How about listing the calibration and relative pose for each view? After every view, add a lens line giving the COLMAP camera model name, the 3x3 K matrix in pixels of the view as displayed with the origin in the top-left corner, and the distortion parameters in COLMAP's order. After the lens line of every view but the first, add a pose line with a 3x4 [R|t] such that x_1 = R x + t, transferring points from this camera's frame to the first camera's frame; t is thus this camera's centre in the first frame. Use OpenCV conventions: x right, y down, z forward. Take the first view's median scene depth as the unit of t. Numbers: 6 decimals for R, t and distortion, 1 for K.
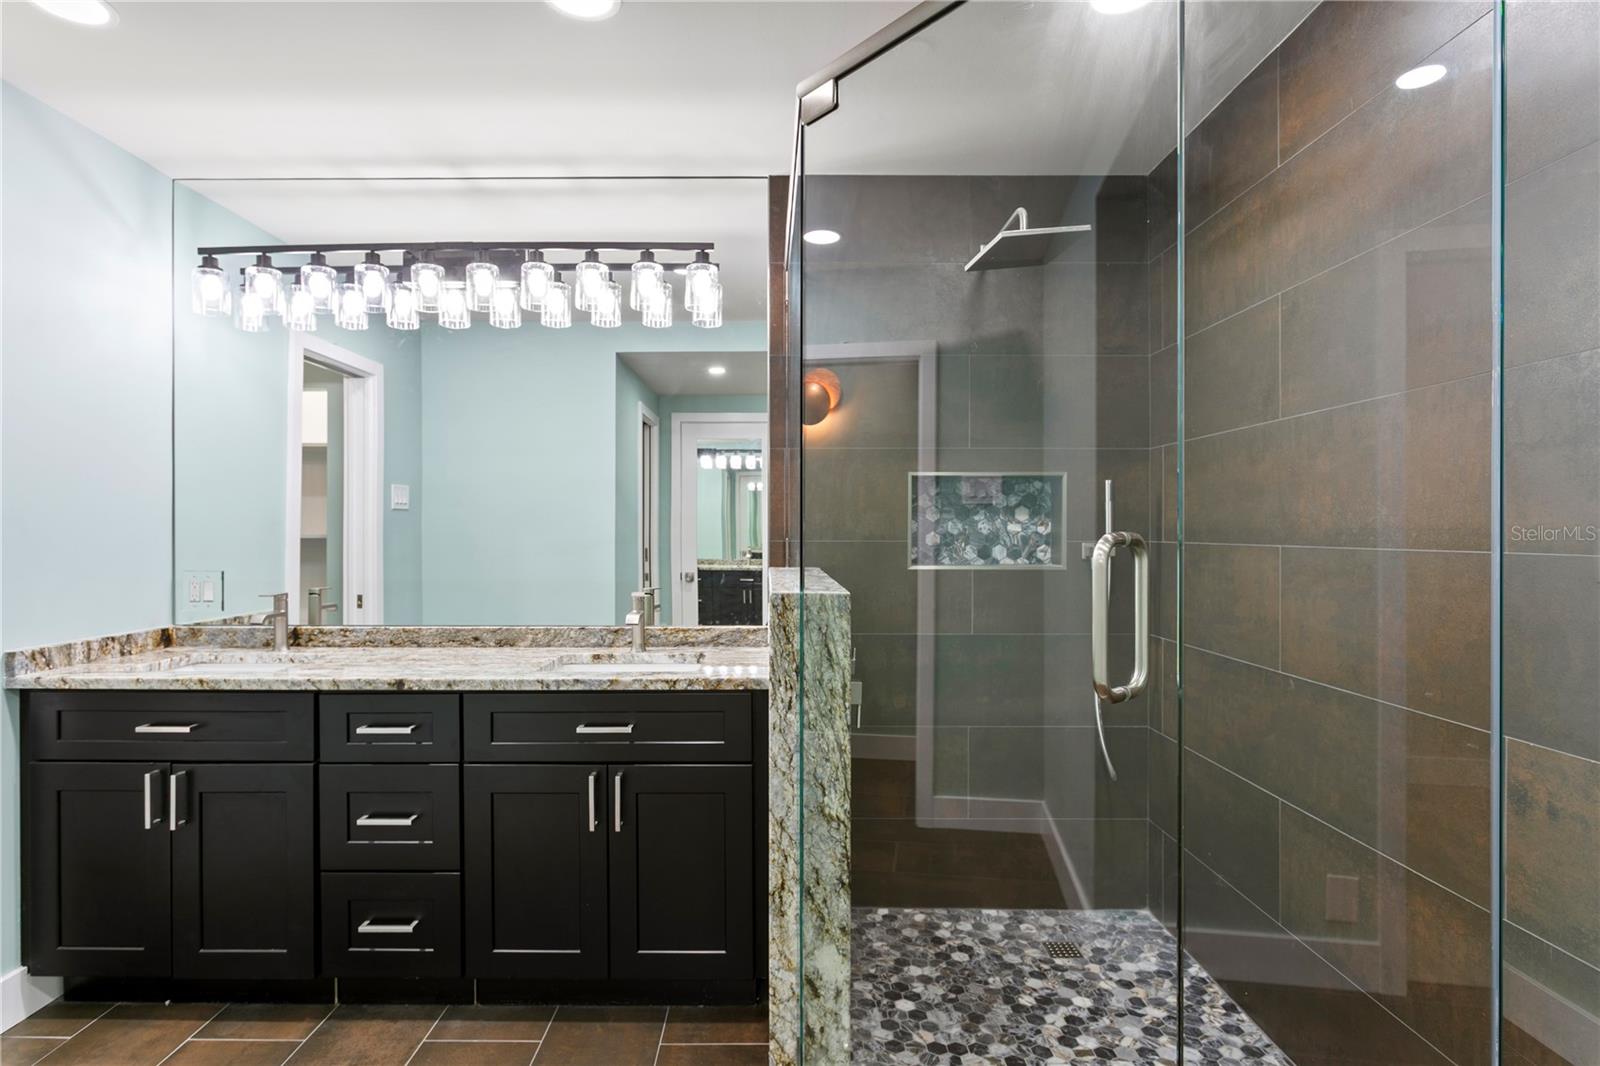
lens RADIAL K [[779.8, 0, 800.8], [0, 779.8, 536.0], [0, 0, 1]] dist [-0.009549, 0.004826]
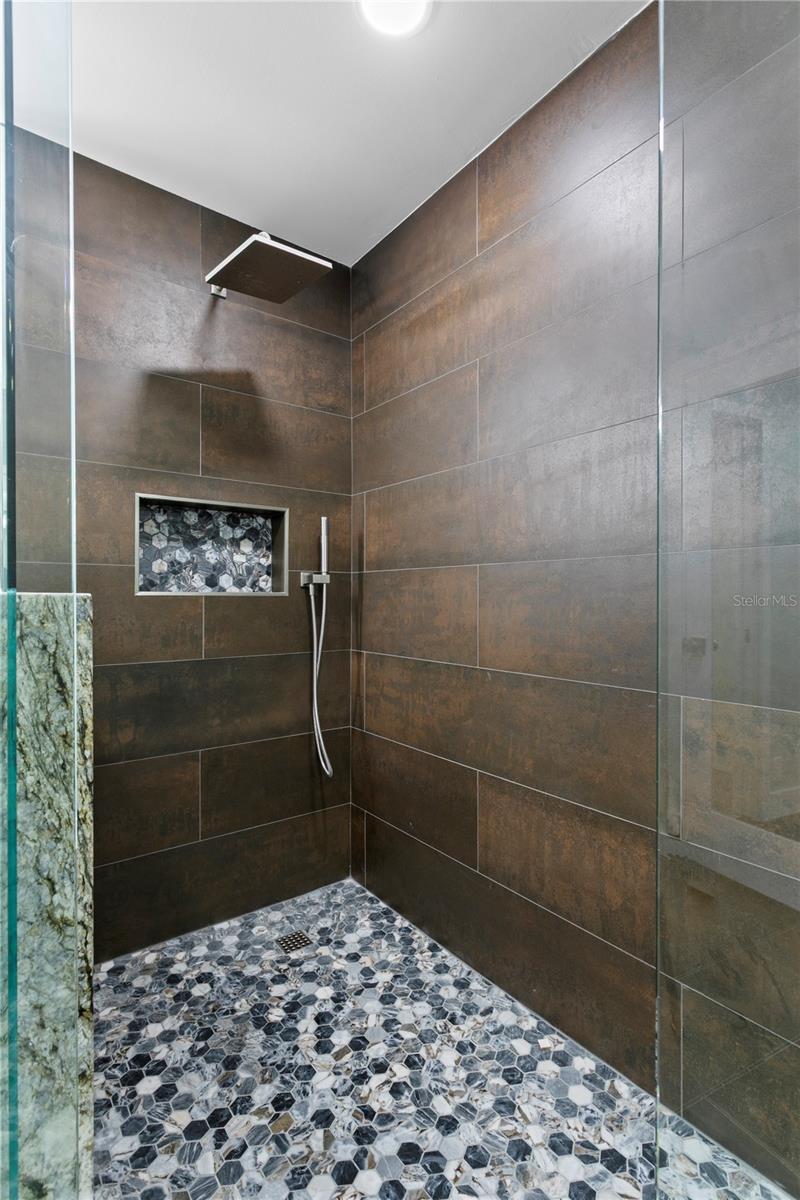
lens RADIAL K [[566.8, 0, 399.3], [0, 566.8, 597.5], [0, 0, 1]] dist [-0.000502, 0.004254]
pose [[0.808224, -0.003558, 0.588865, -0.012471], [0.002756, 0.999994, 0.002260, 0.058370], [-0.588869, -0.000204, 0.808228, 0.327353]]
